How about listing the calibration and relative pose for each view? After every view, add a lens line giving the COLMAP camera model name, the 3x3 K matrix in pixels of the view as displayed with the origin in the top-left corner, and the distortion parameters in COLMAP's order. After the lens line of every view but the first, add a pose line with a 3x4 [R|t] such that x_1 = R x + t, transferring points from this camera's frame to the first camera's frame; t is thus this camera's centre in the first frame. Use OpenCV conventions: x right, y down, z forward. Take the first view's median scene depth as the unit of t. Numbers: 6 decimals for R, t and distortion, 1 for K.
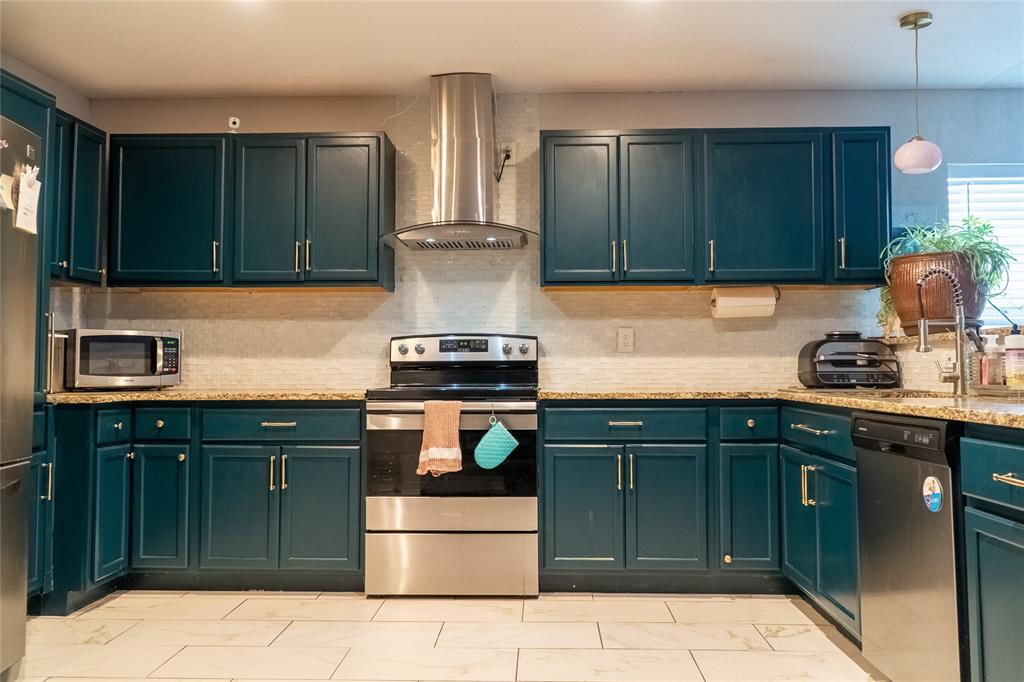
lens RADIAL K [[820.3, 0, 498.4], [0, 820.3, 332.4], [0, 0, 1]] dist [-0.002991, 0.009997]
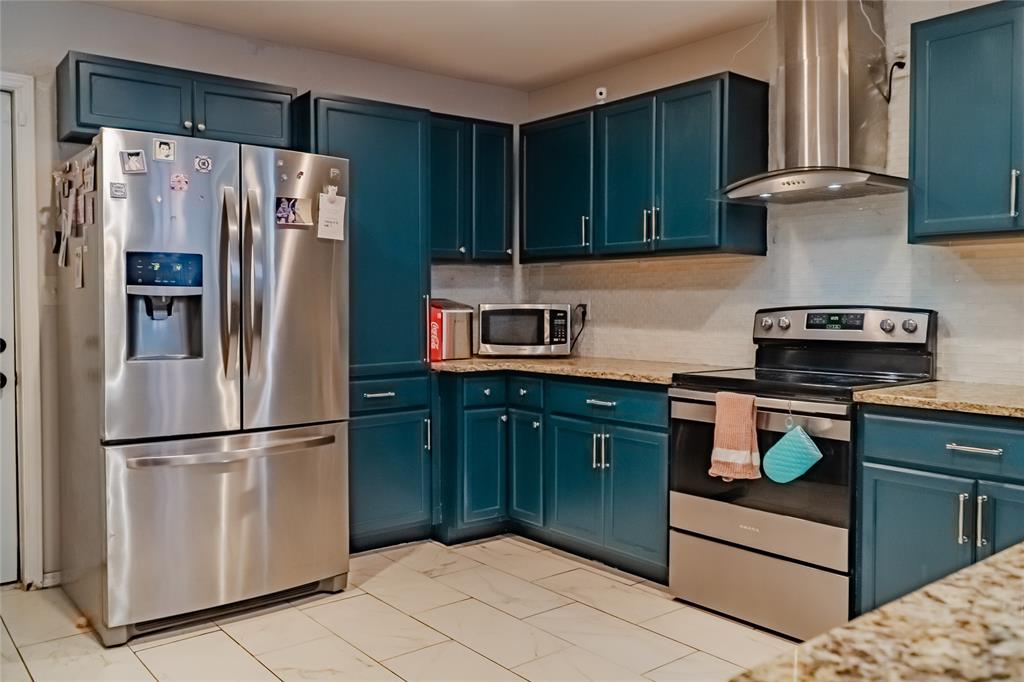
lens RADIAL K [[820.3, 0, 498.4], [0, 820.3, 332.4], [0, 0, 1]] dist [-0.002991, 0.009997]
pose [[0.658205, 0.026085, -0.752387, 0.378581], [0.032628, 0.997472, 0.063126, -0.037054], [0.752131, -0.066098, 0.655690, 0.258513]]
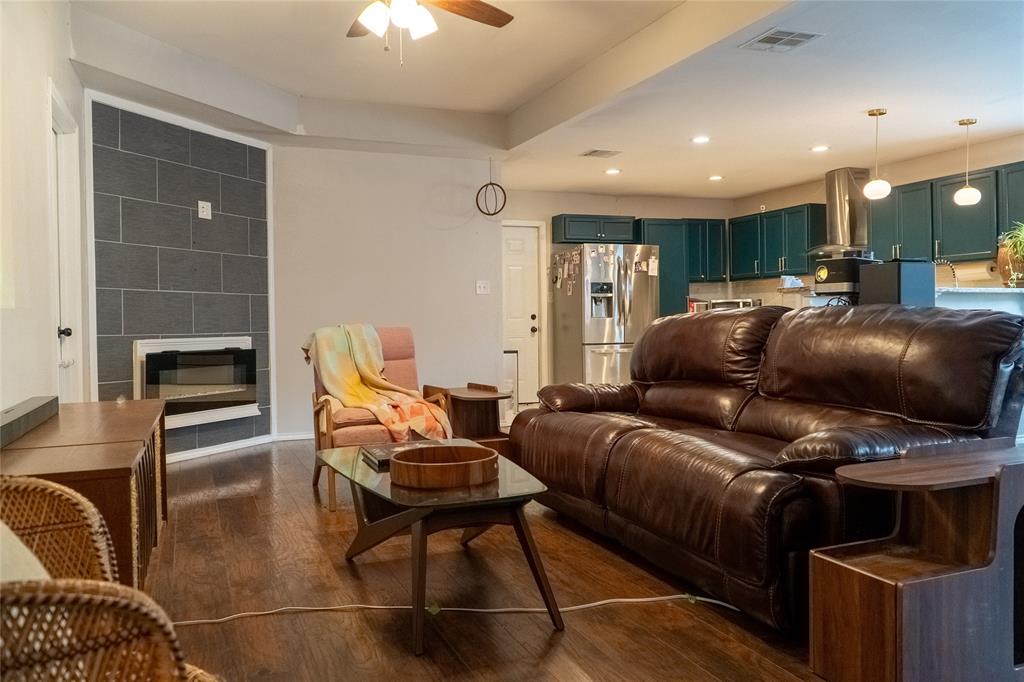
lens RADIAL K [[820.3, 0, 498.4], [0, 820.3, 332.4], [0, 0, 1]] dist [-0.002991, 0.009997]
pose [[0.412678, 0.004157, -0.910868, 1.607699], [0.056321, 0.997960, 0.030071, -0.018147], [0.909134, -0.063711, 0.411601, -0.711225]]
